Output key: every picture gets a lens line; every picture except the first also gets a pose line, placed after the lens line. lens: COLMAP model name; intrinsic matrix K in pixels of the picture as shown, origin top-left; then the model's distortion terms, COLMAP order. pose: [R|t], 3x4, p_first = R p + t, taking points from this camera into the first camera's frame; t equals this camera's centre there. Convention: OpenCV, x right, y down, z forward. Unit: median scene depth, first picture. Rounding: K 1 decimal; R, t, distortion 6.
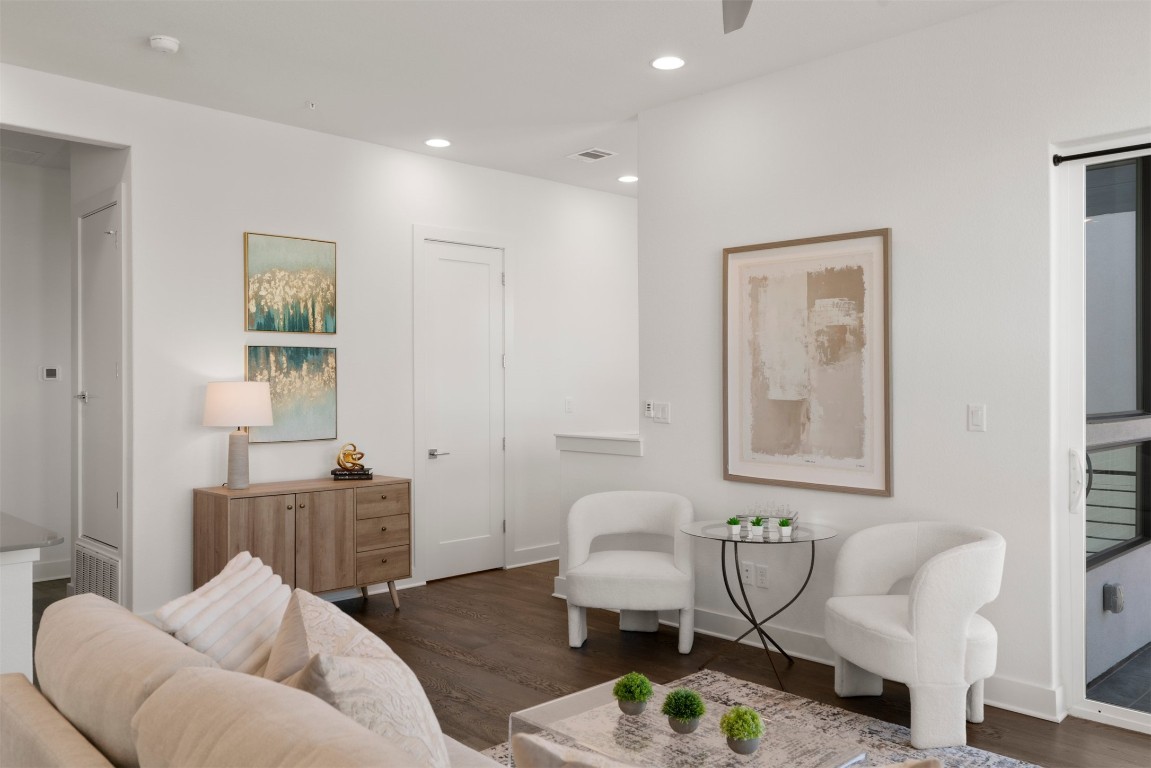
lens RADIAL K [[896.7, 0, 570.6], [0, 896.7, 384.0], [0, 0, 1]] dist [0.013990, 0.001389]
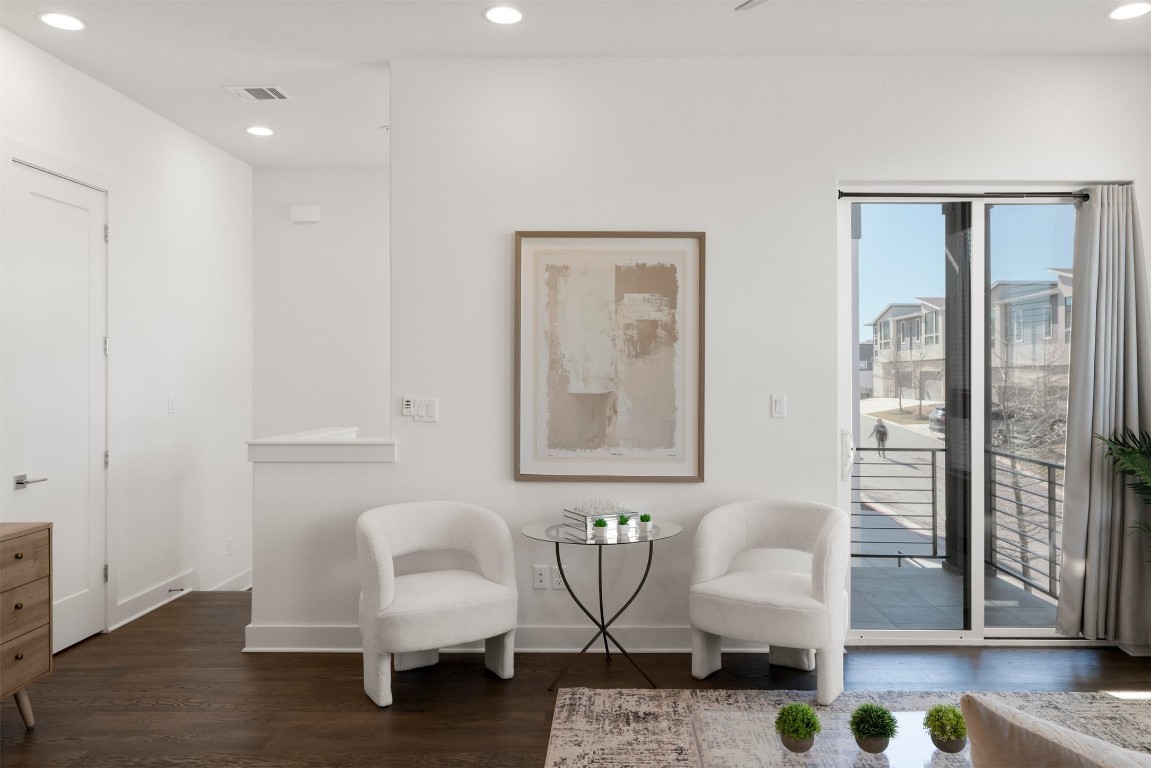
lens RADIAL K [[844.5, 0, 610.3], [0, 844.5, 369.4], [0, 0, 1]] dist [-0.000342, 0.010359]
pose [[0.704571, 0.005298, 0.709614, -0.386733], [0.000406, 0.999969, -0.007869, -0.001105], [-0.709634, 0.005833, 0.704547, 0.321757]]
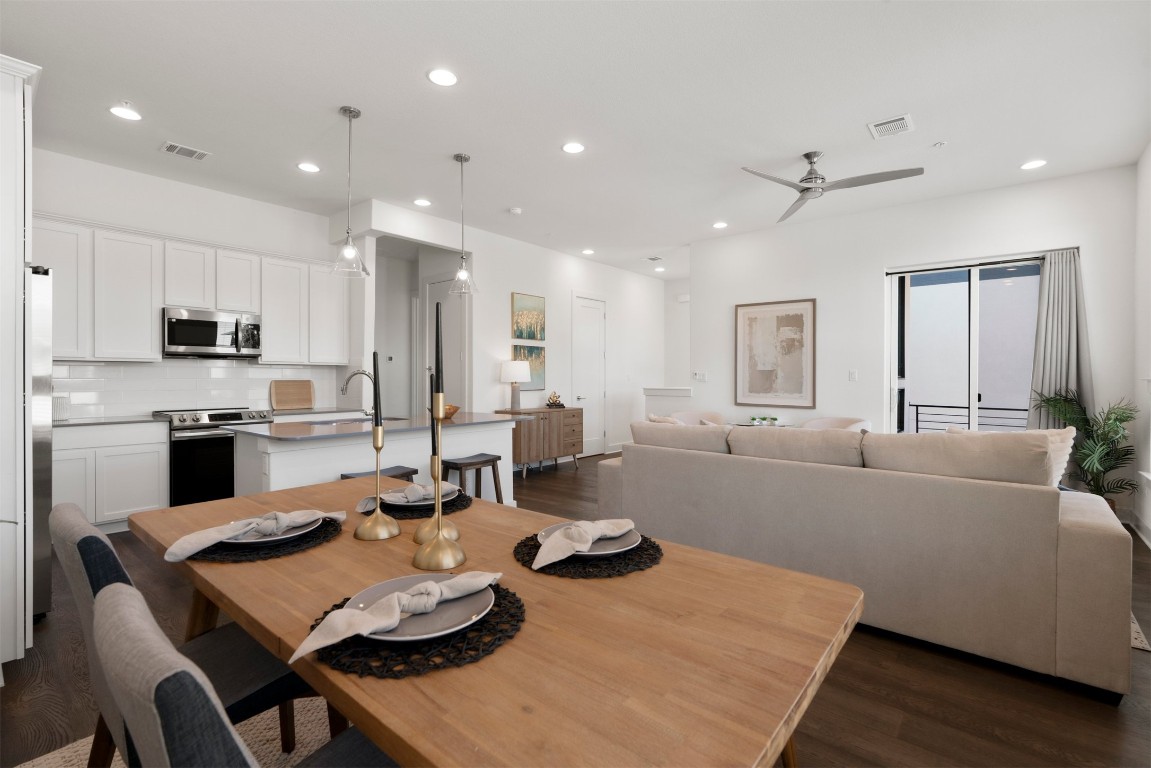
lens RADIAL K [[521.5, 0, 575.2], [0, 521.5, 379.1], [0, 0, 1]] dist [-0.011998, 0.004451]
pose [[0.994275, 0.004293, 0.106761, -0.387705], [-0.004625, 0.999985, 0.002858, 0.038589], [-0.106747, -0.003336, 0.994281, -0.291537]]
